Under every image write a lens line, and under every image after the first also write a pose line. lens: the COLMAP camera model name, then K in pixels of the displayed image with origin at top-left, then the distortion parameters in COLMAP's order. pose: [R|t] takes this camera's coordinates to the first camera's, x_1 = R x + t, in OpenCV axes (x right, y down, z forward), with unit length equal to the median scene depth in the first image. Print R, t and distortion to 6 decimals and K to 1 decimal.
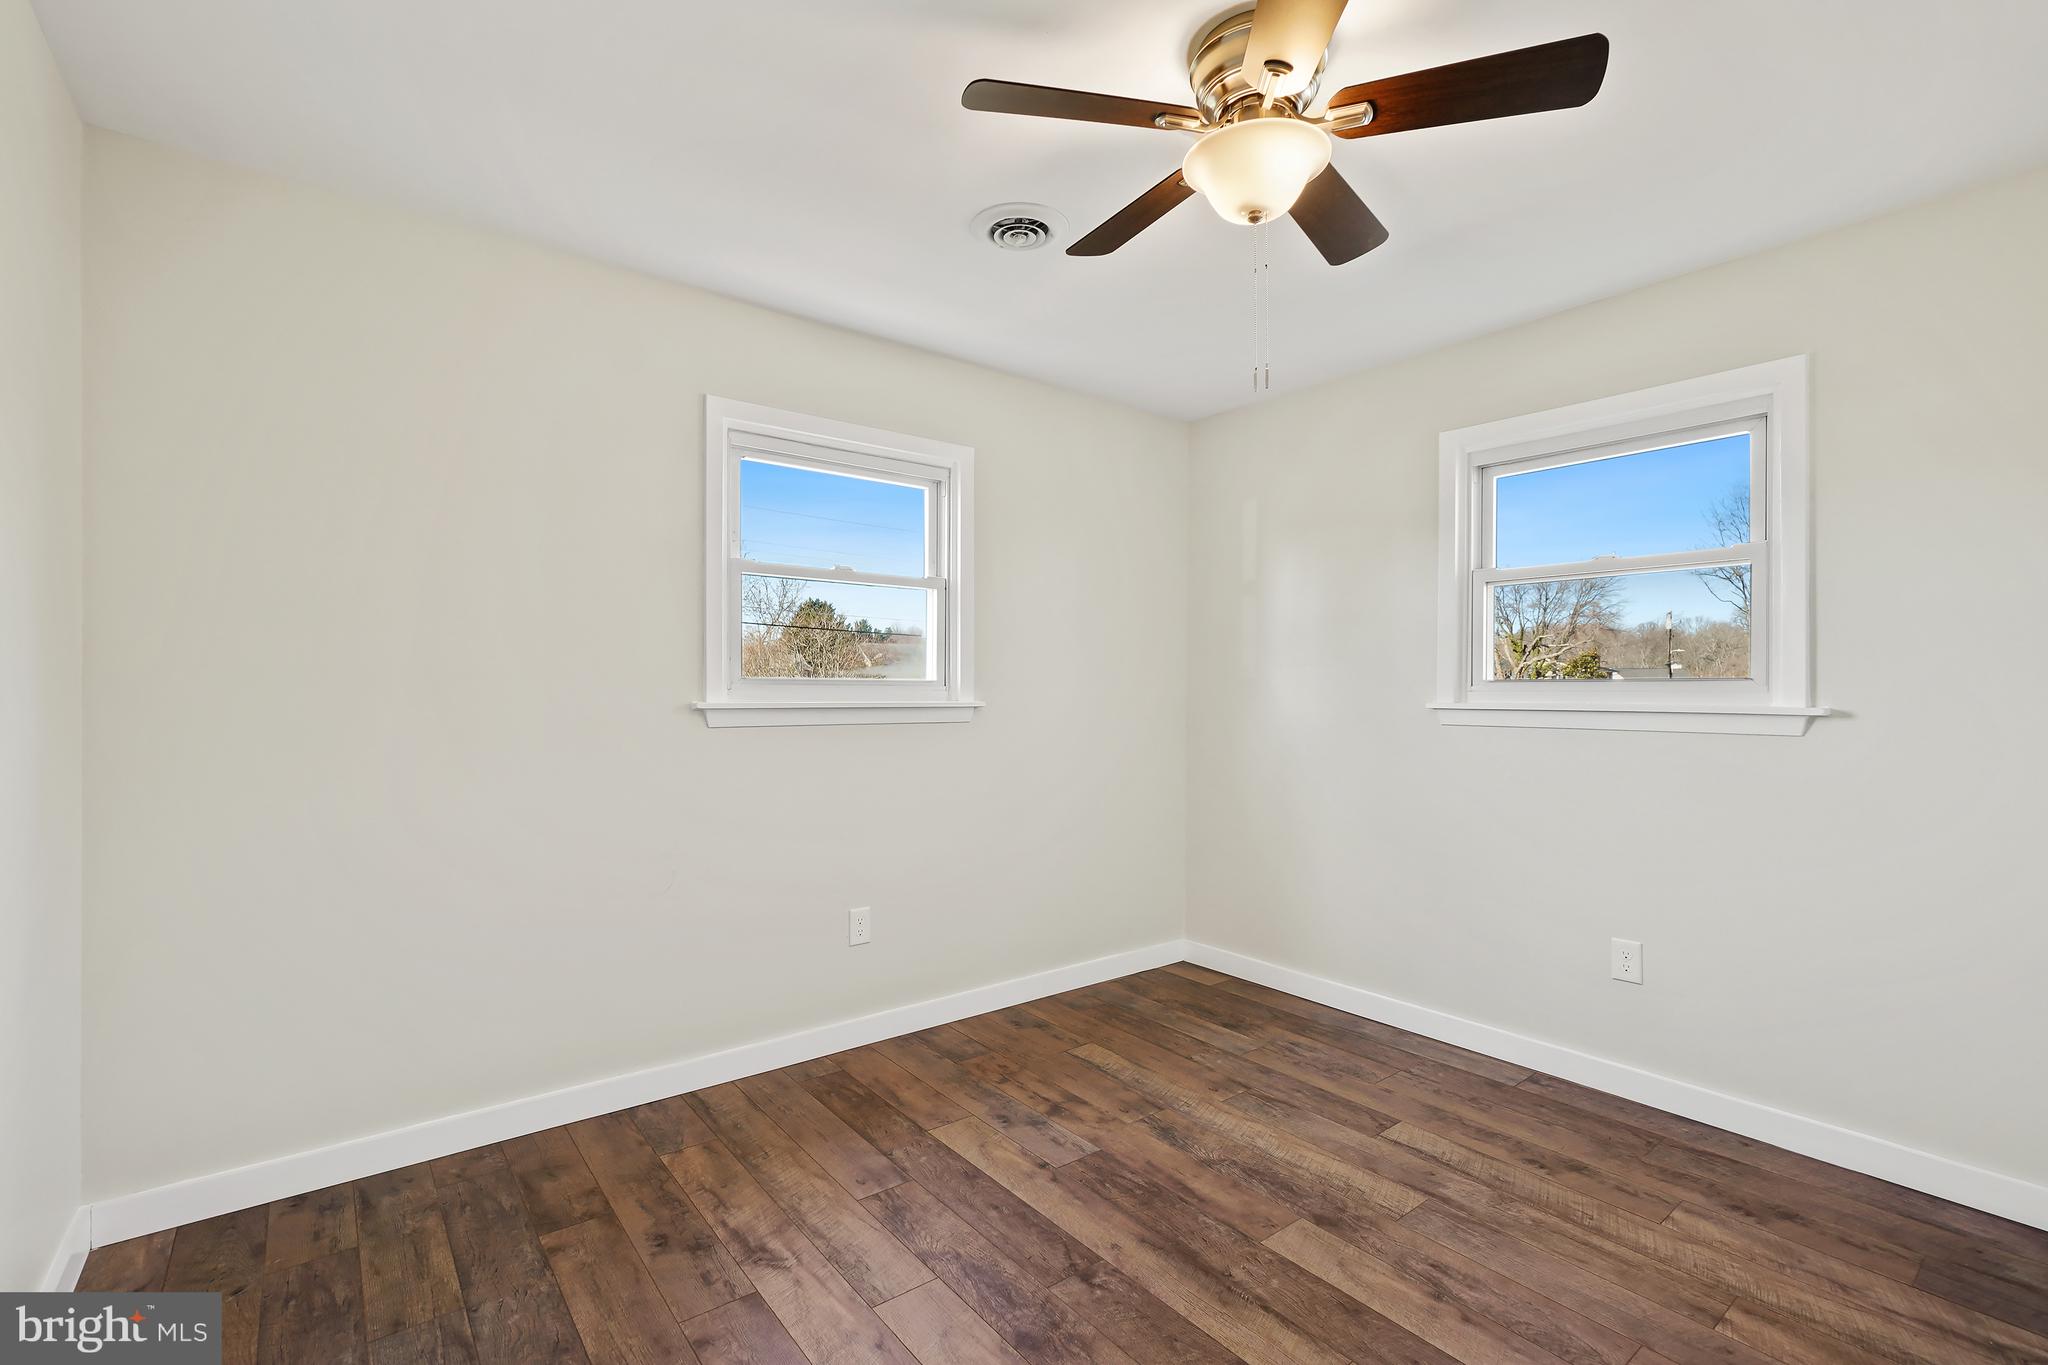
lens RADIAL K [[916.7, 0, 1022.8], [0, 916.7, 693.6], [0, 0, 1]] dist [-0.016157, 0.007674]
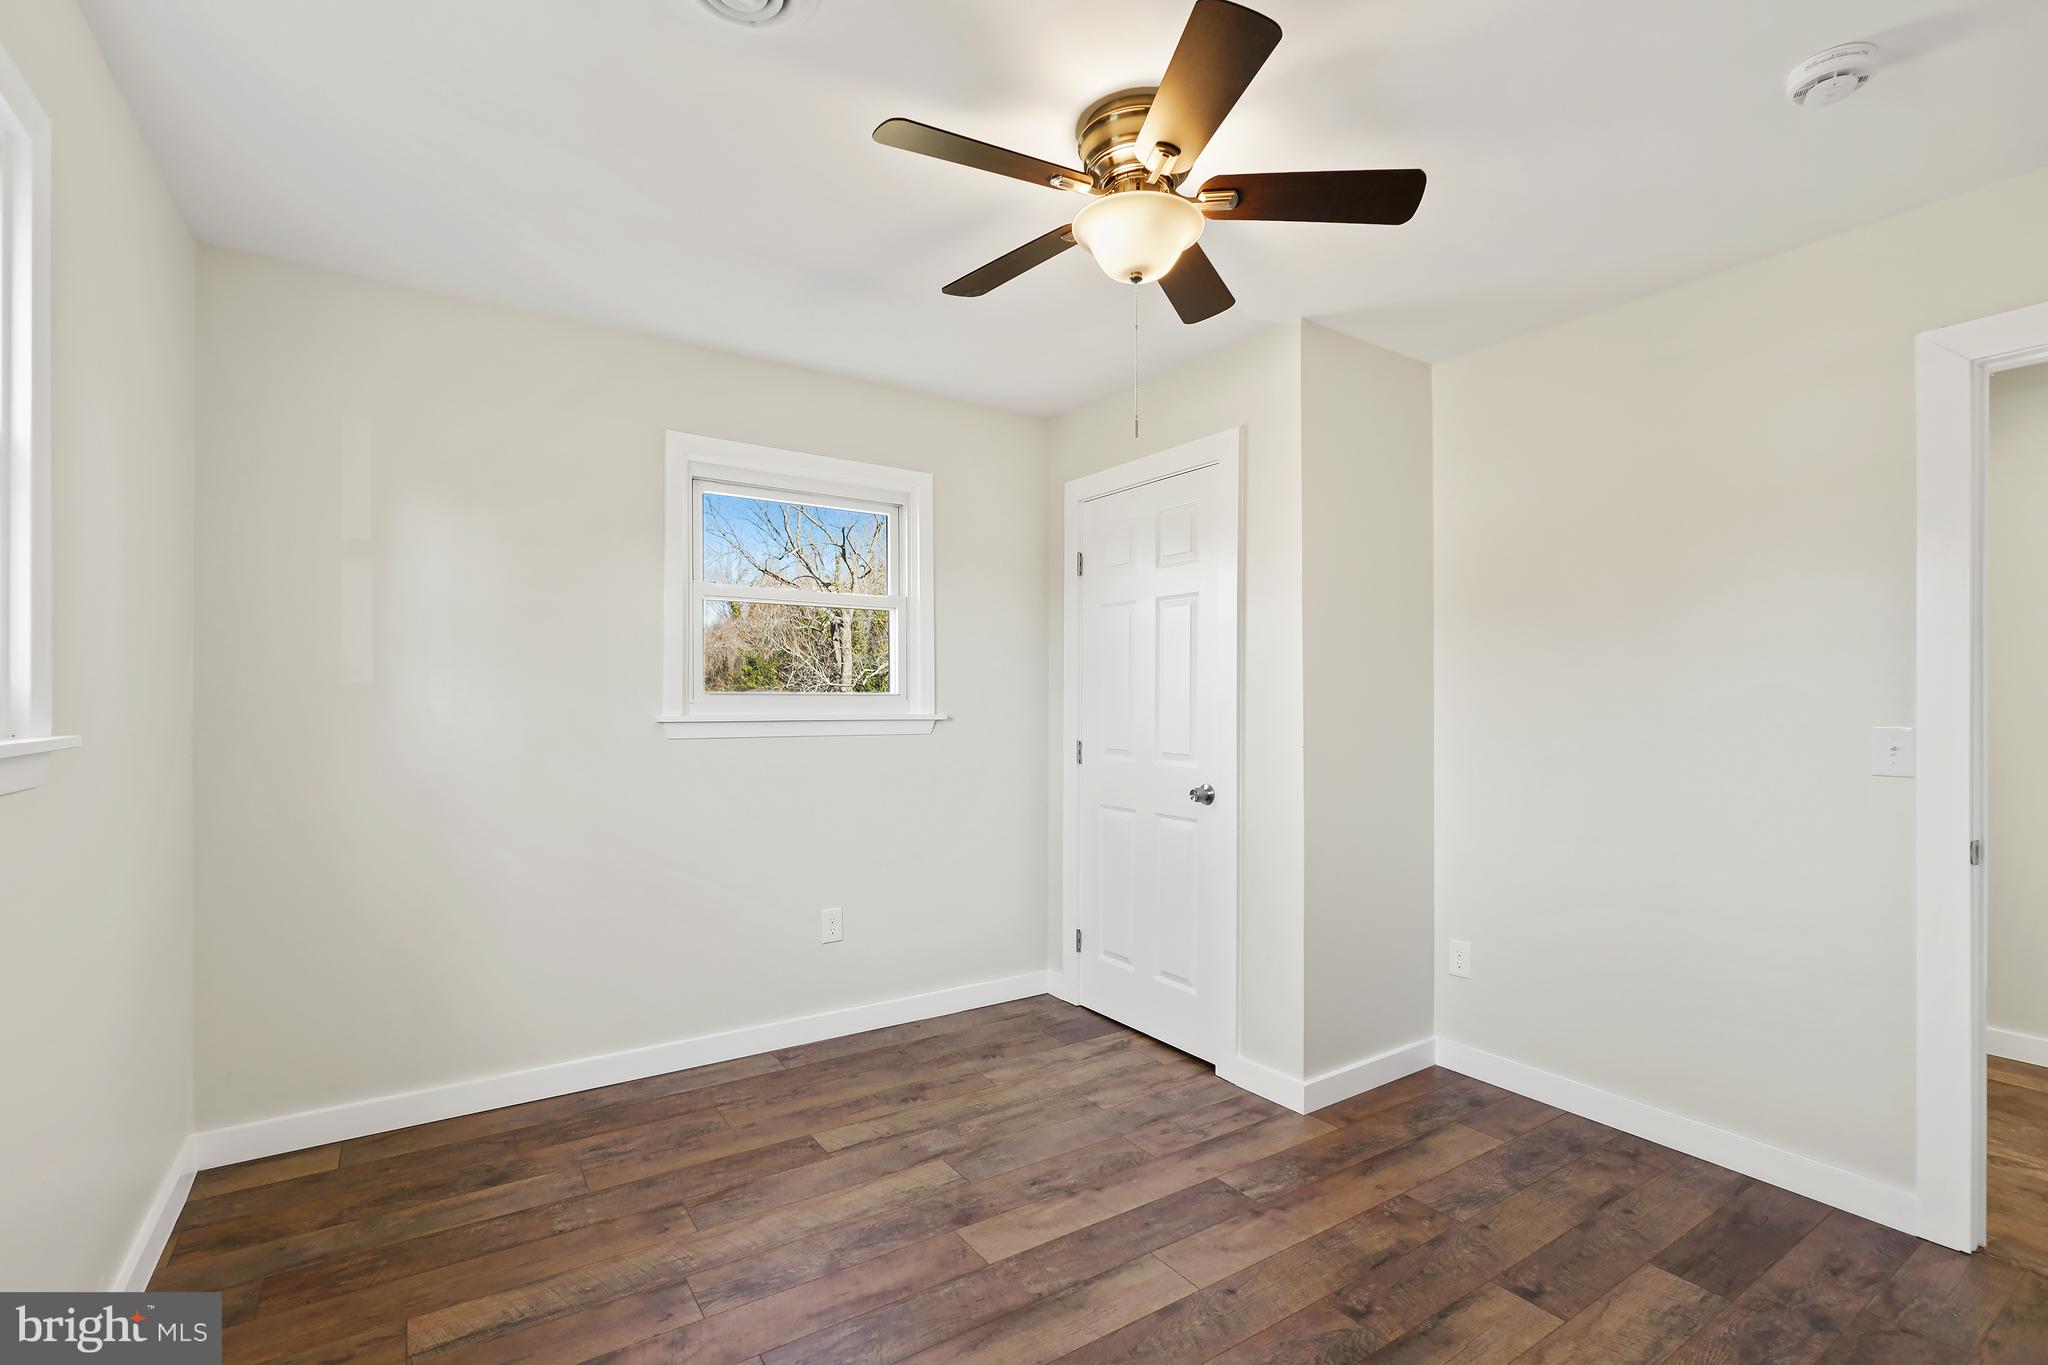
lens RADIAL K [[916.7, 0, 1022.8], [0, 916.7, 693.6], [0, 0, 1]] dist [-0.016157, 0.007674]
pose [[0.073473, 0.001179, 0.997297, -0.586136], [-0.000300, 0.999999, -0.001160, -0.015269], [-0.997297, -0.000214, 0.073473, 0.716475]]
